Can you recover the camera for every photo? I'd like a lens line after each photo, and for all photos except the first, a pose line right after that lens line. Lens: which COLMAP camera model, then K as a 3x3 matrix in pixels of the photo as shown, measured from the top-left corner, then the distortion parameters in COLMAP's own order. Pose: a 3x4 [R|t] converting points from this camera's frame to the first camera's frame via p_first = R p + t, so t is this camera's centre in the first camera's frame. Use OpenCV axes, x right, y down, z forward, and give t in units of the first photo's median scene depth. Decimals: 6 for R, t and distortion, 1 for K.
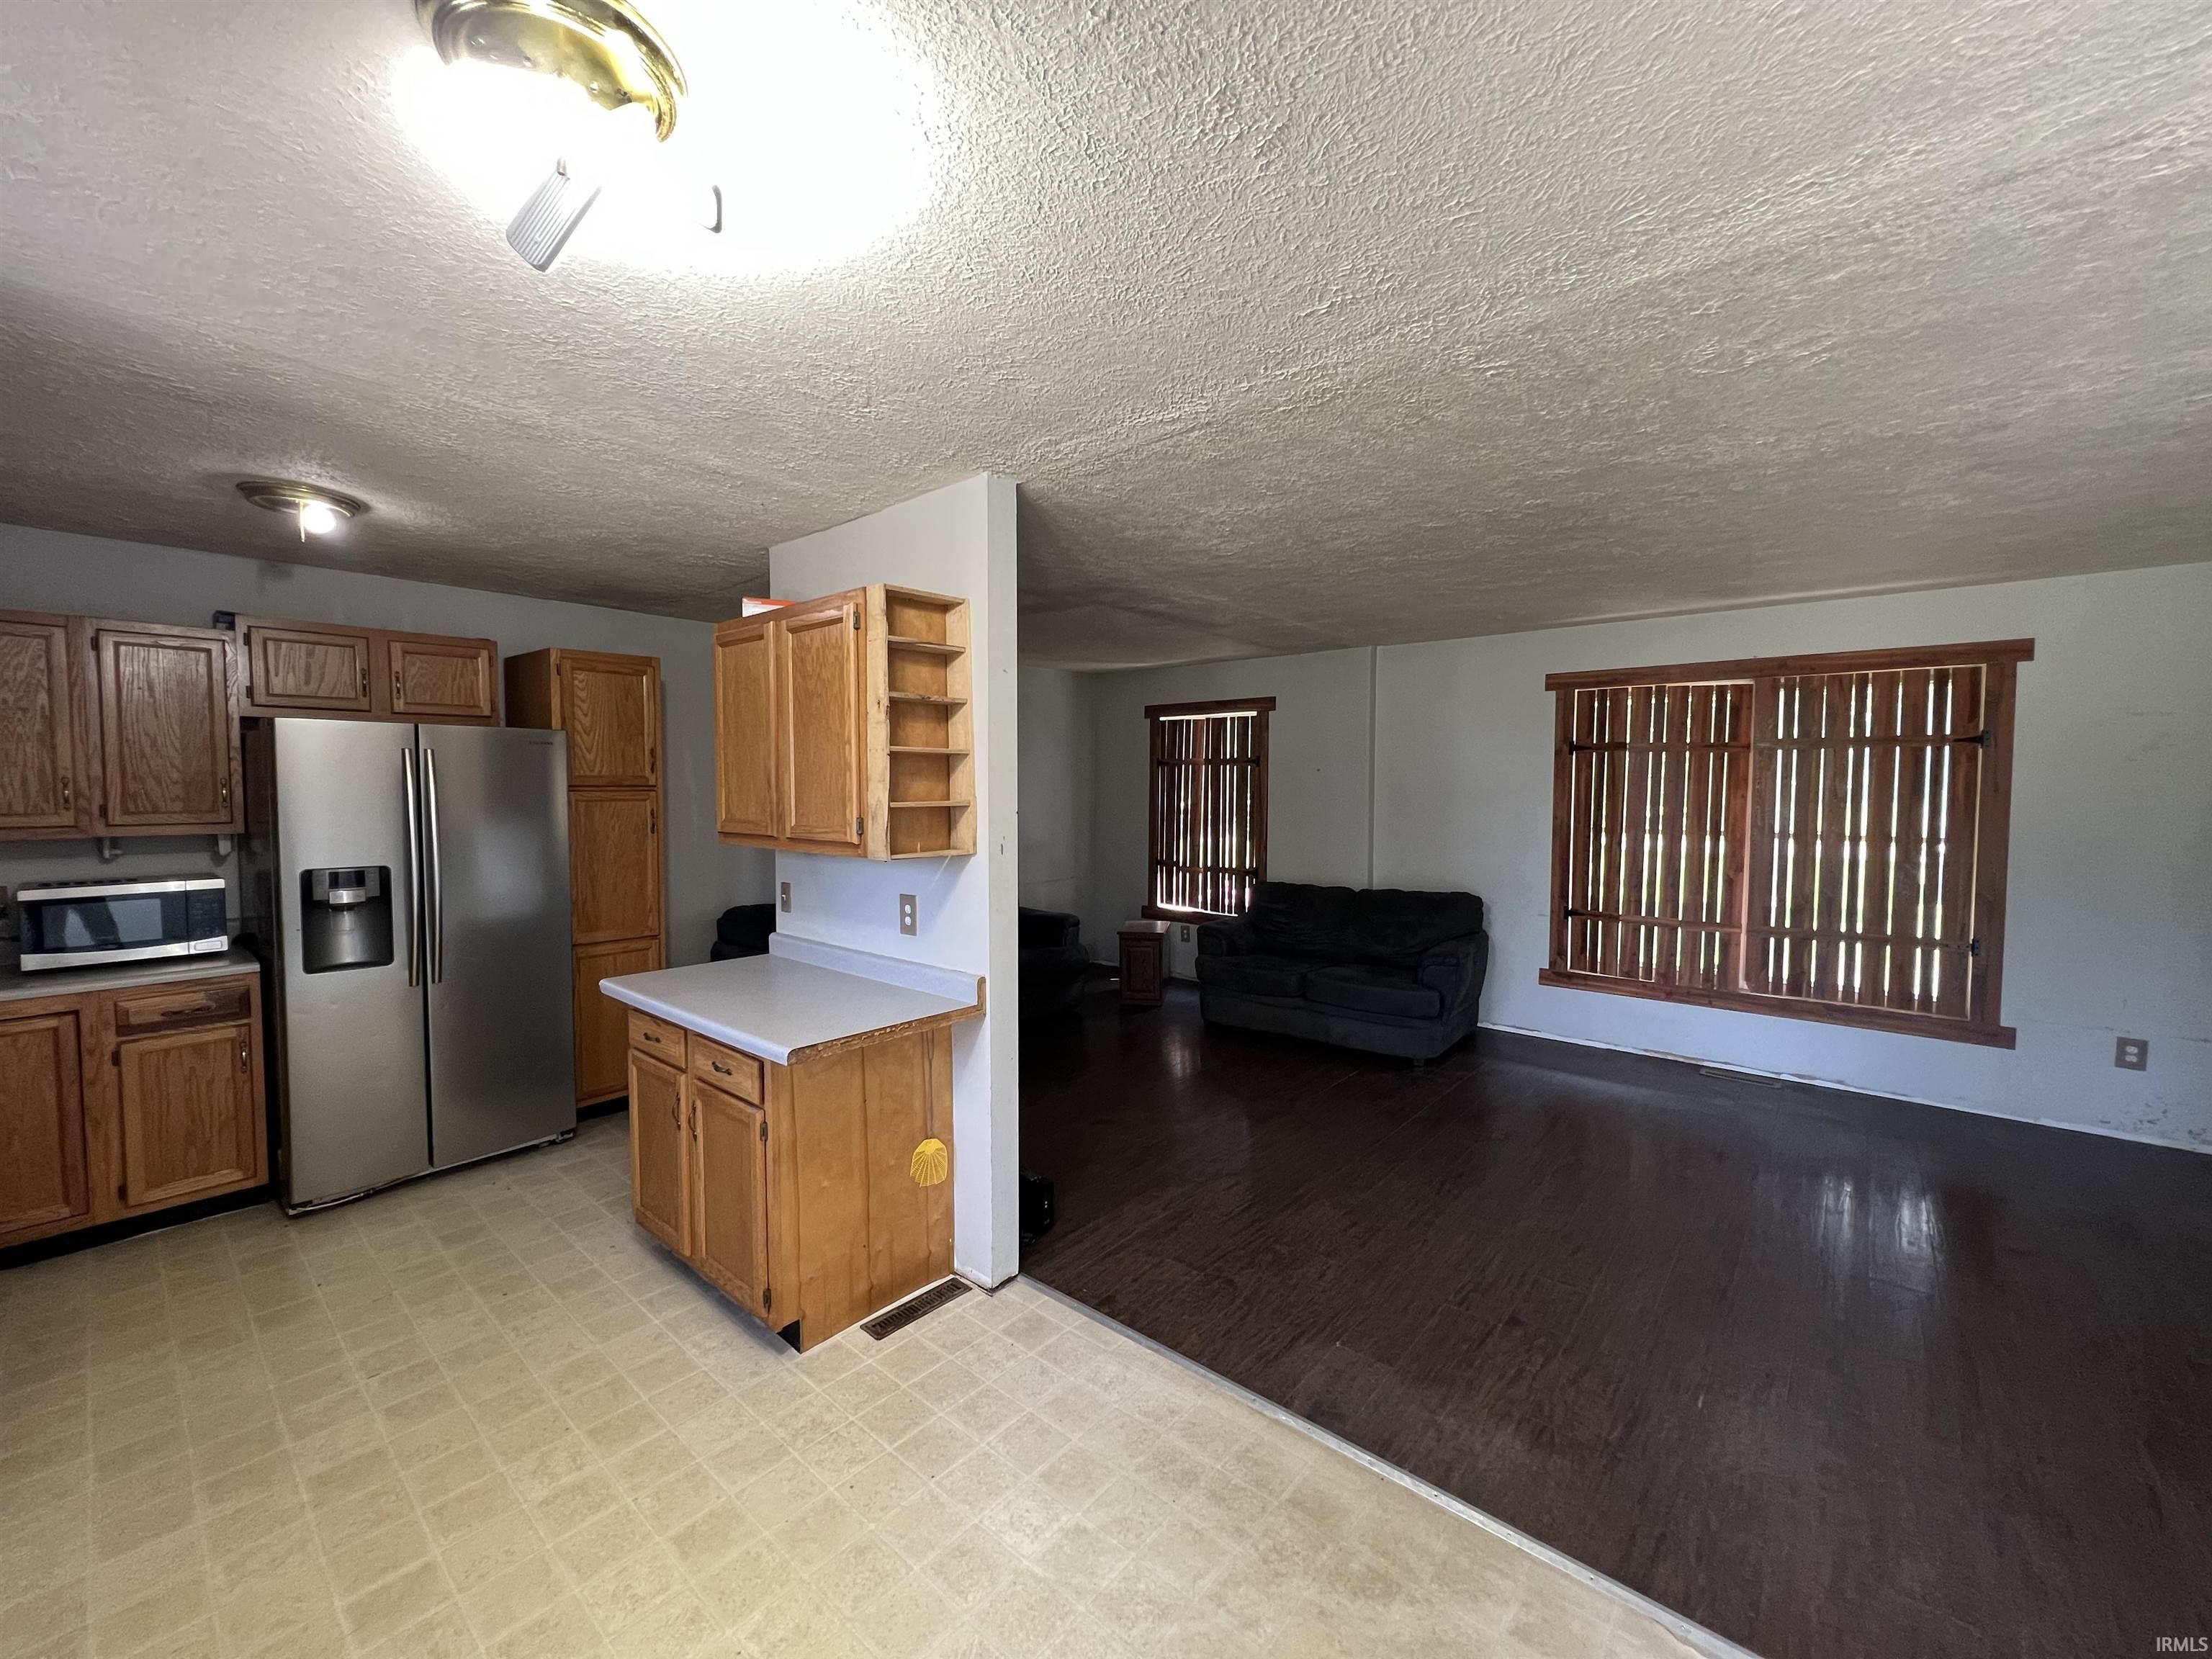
lens RADIAL K [[883.6, 0, 1103.0], [0, 883.6, 825.0], [0, 0, 1]] dist [0.000640, 0.000114]
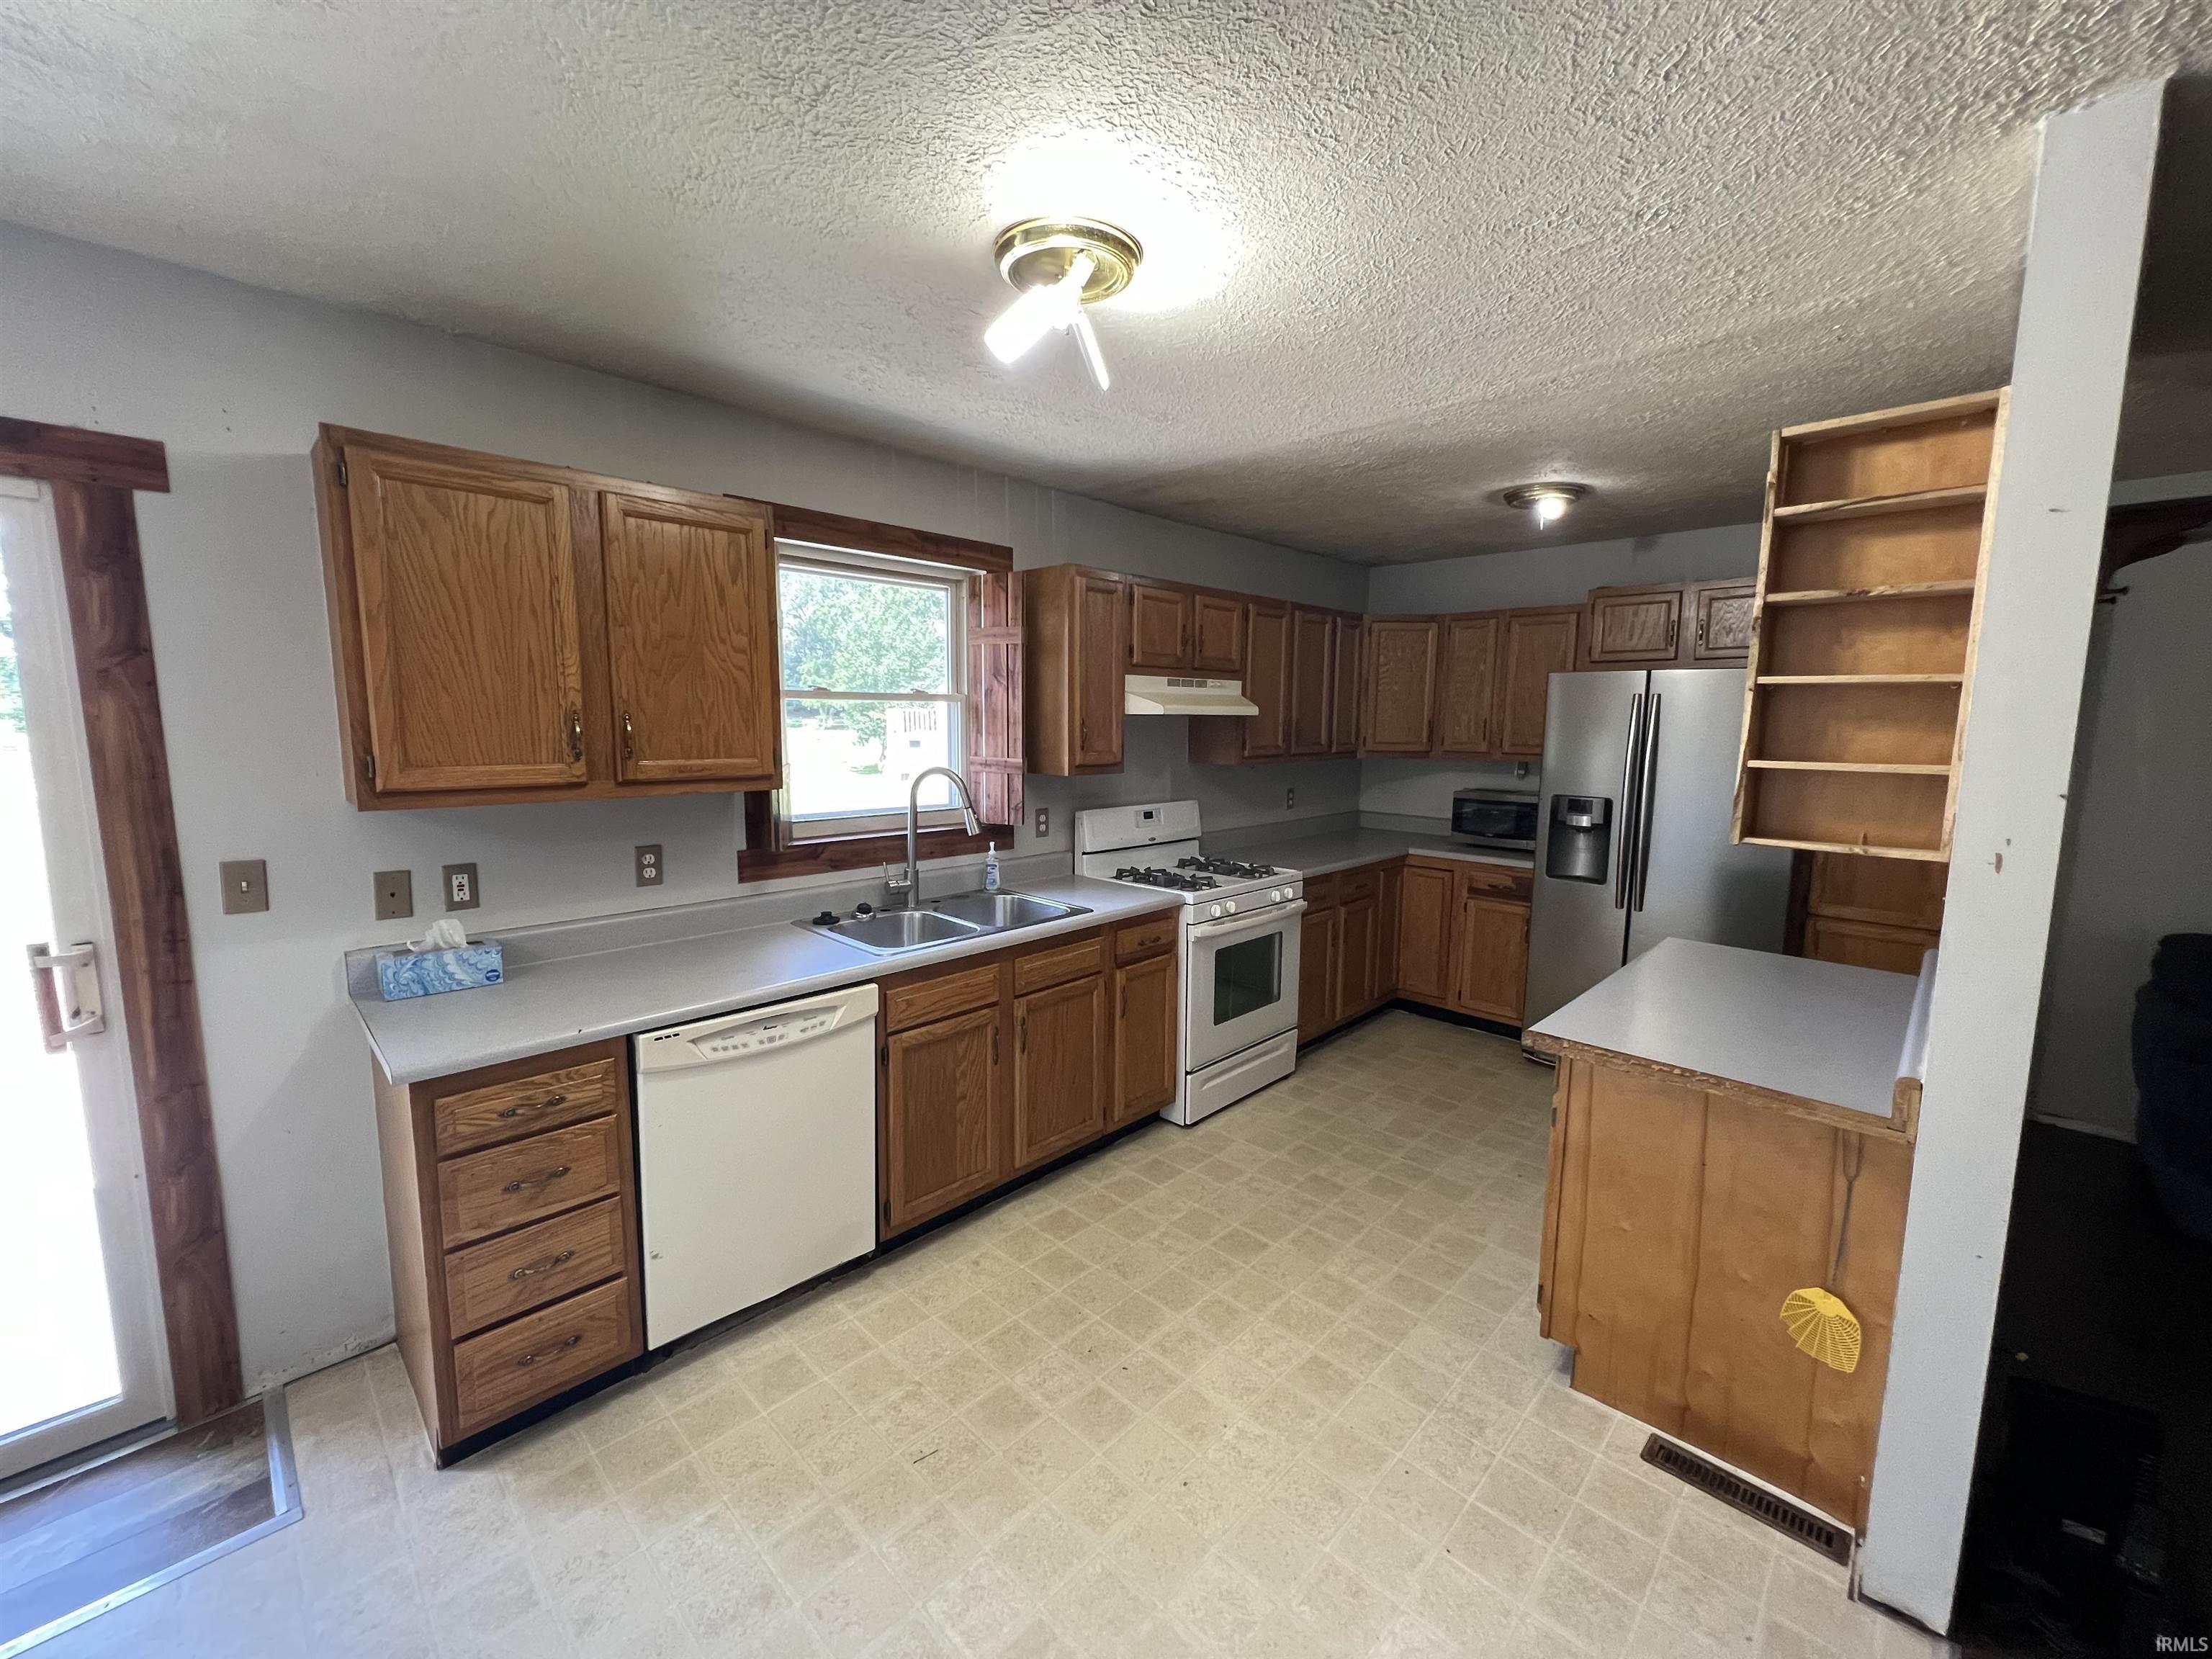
lens RADIAL K [[883.6, 0, 1103.0], [0, 883.6, 825.0], [0, 0, 1]] dist [0.000640, 0.000114]
pose [[-0.058885, 0.121355, -0.990861, 0.246942], [-0.057700, 0.990510, 0.124741, -0.016896], [0.996596, 0.064519, -0.051324, 0.282168]]
